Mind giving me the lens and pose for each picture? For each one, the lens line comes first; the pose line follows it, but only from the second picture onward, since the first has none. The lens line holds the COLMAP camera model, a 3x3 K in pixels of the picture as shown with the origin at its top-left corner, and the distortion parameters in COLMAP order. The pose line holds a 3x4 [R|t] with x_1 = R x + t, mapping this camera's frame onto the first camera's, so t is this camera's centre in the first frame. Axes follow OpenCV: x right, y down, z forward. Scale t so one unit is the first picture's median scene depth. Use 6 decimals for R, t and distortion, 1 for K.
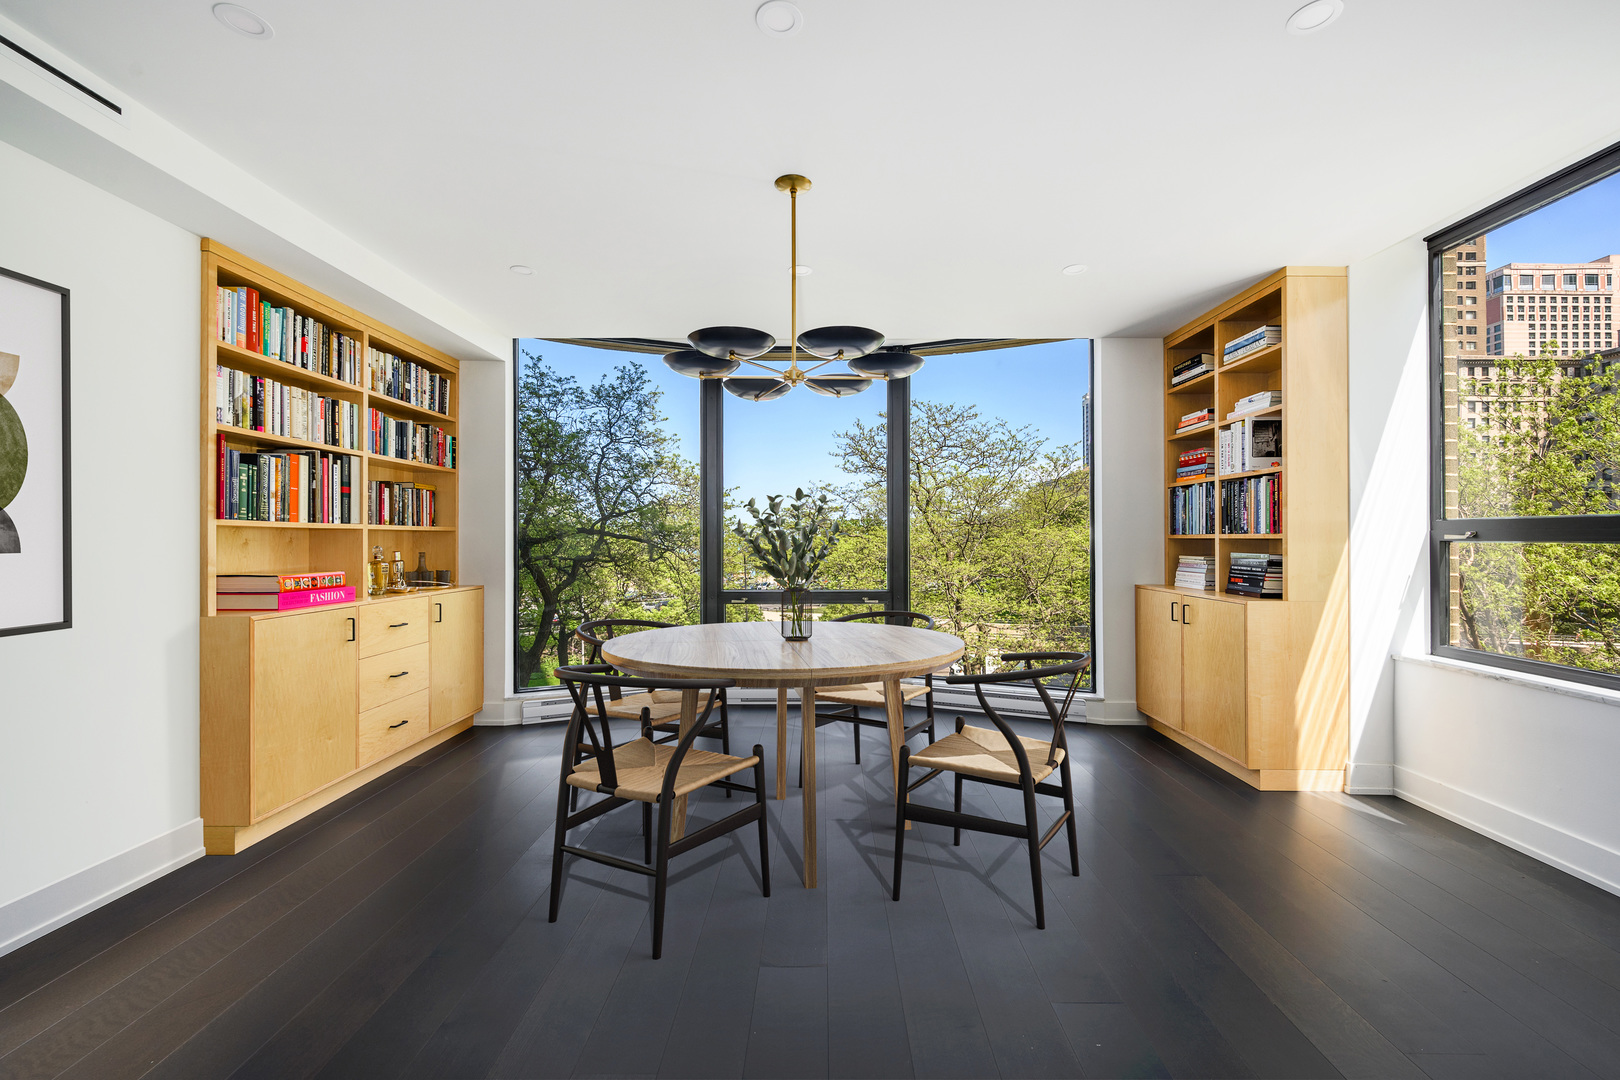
lens RADIAL K [[662.3, 0, 807.2], [0, 662.3, 539.4], [0, 0, 1]] dist [-0.001305, -0.000750]
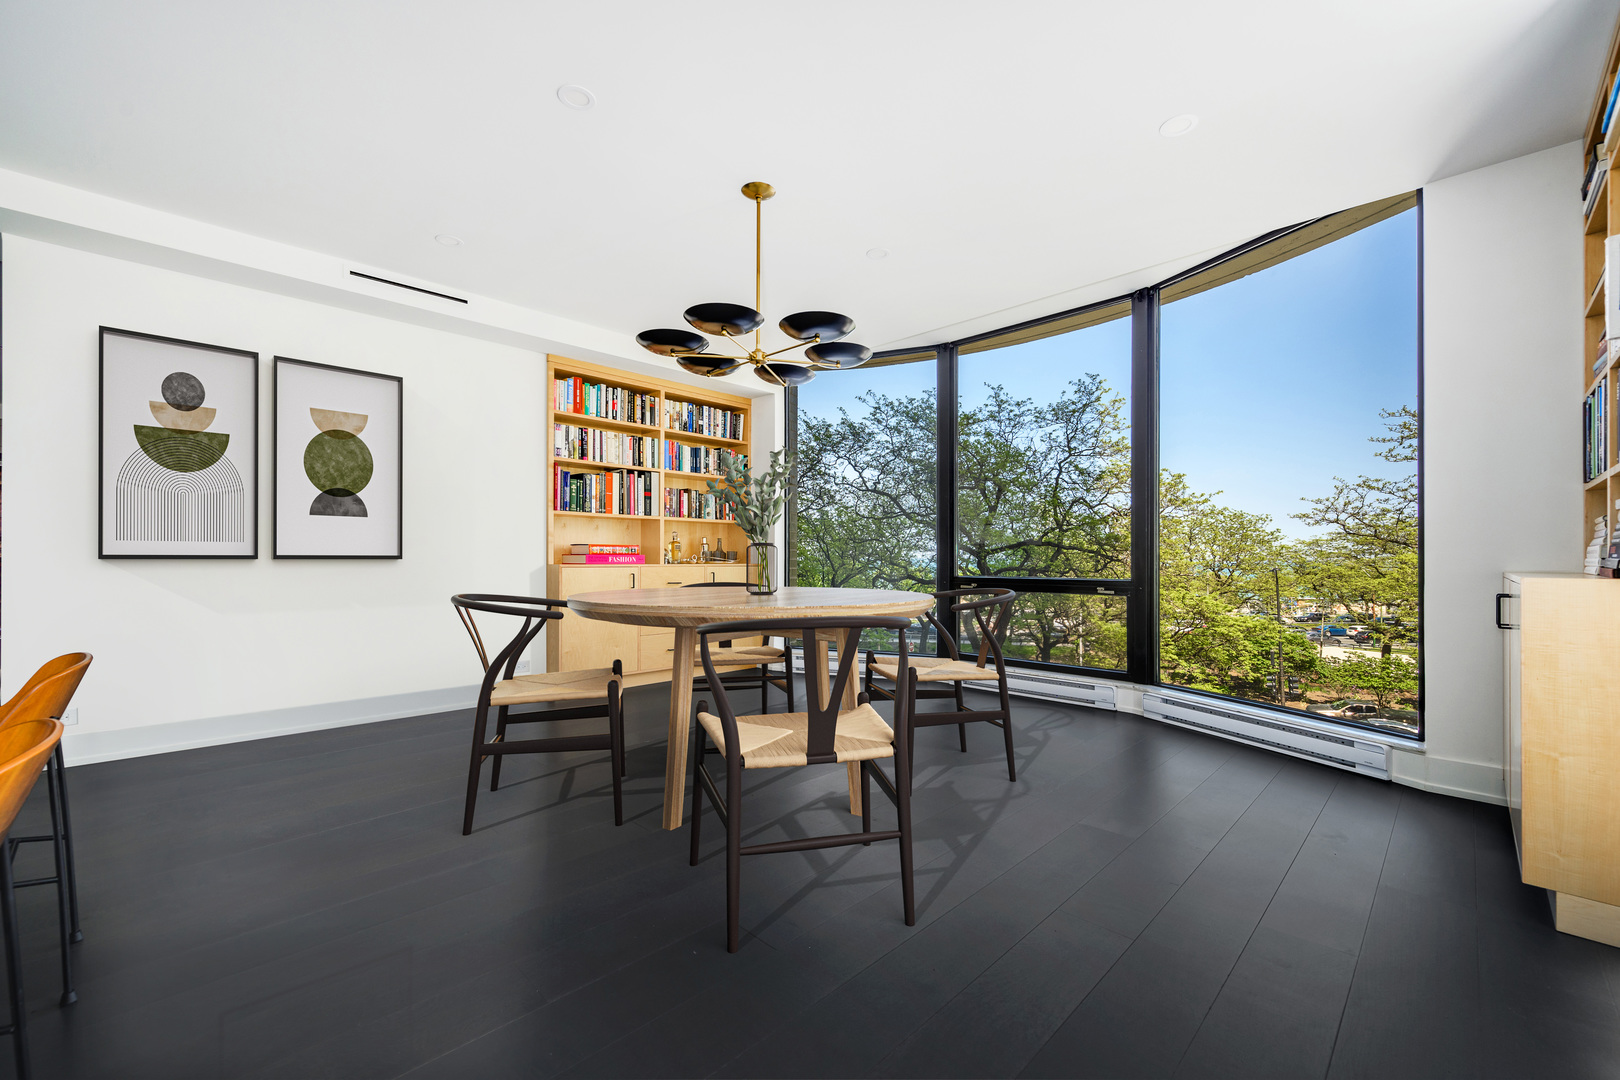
lens RADIAL K [[626.8, 0, 811.9], [0, 626.8, 556.6], [0, 0, 1]] dist [-0.001783, -0.000030]
pose [[0.708444, -0.000276, -0.705767, 0.619654], [-0.003862, 0.999983, -0.004267, 0.077241], [0.705757, 0.005749, 0.708431, 0.230430]]
